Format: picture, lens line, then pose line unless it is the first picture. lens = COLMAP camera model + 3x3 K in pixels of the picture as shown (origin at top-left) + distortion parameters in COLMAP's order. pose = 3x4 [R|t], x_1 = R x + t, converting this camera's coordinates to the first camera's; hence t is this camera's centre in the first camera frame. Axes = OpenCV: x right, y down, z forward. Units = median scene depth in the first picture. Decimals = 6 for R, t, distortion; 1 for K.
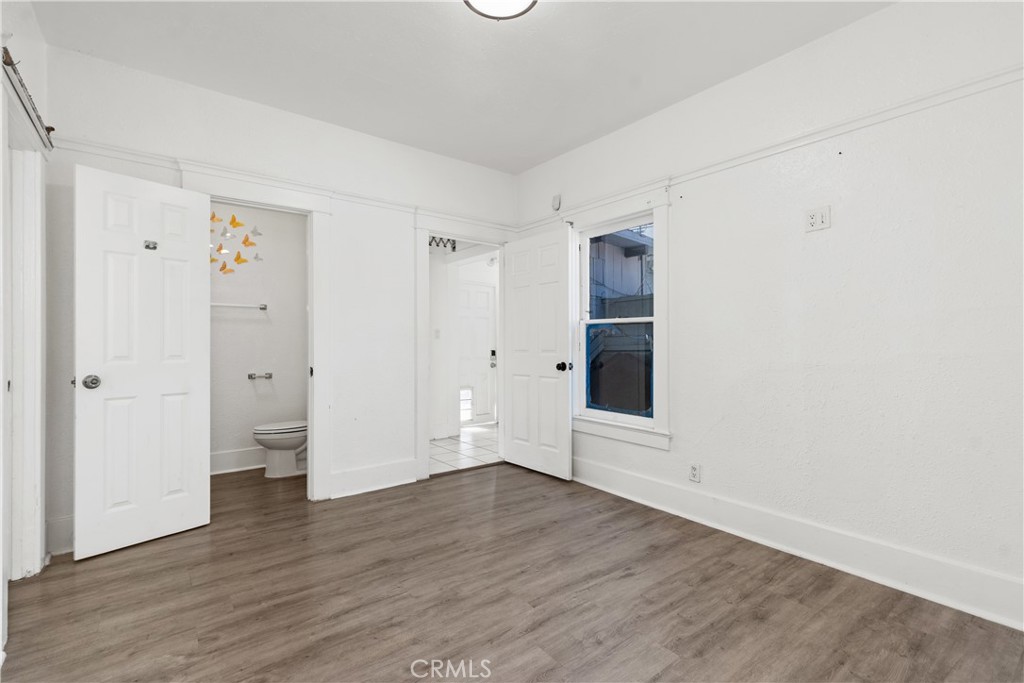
lens RADIAL K [[492.0, 0, 512.3], [0, 492.0, 342.5], [0, 0, 1]] dist [0.005368, -0.001826]
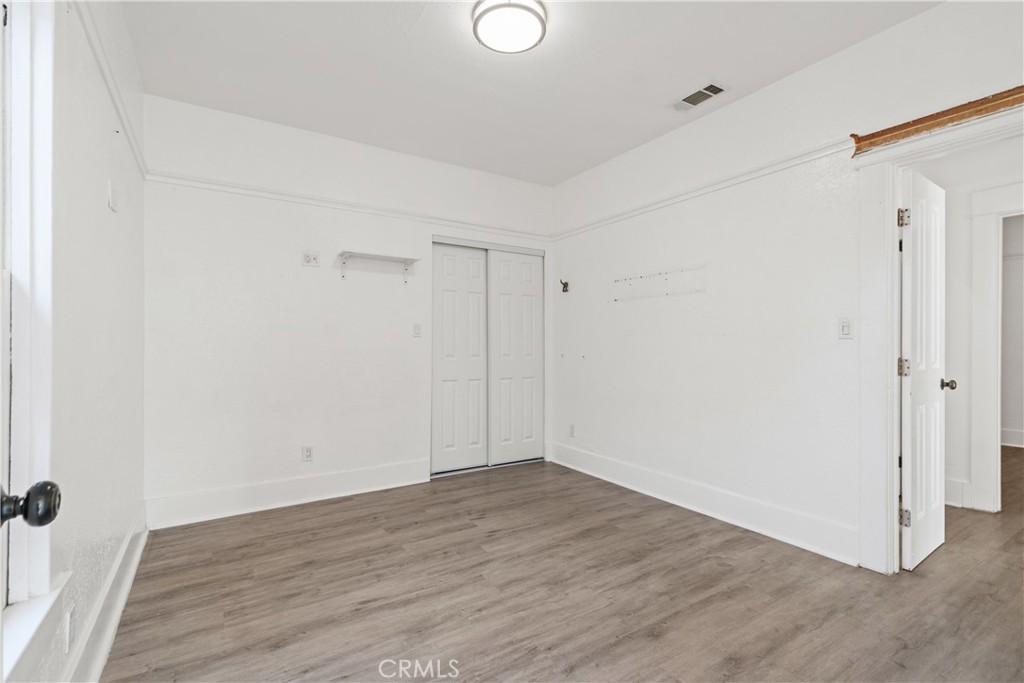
lens RADIAL K [[492.0, 0, 511.6], [0, 492.0, 344.9], [0, 0, 1]] dist [0.005368, -0.001826]
pose [[-0.996680, -0.000471, 0.081420, -0.116909], [-0.001079, 0.999972, -0.007429, -0.000258], [-0.081415, -0.007493, -0.996652, 2.053233]]
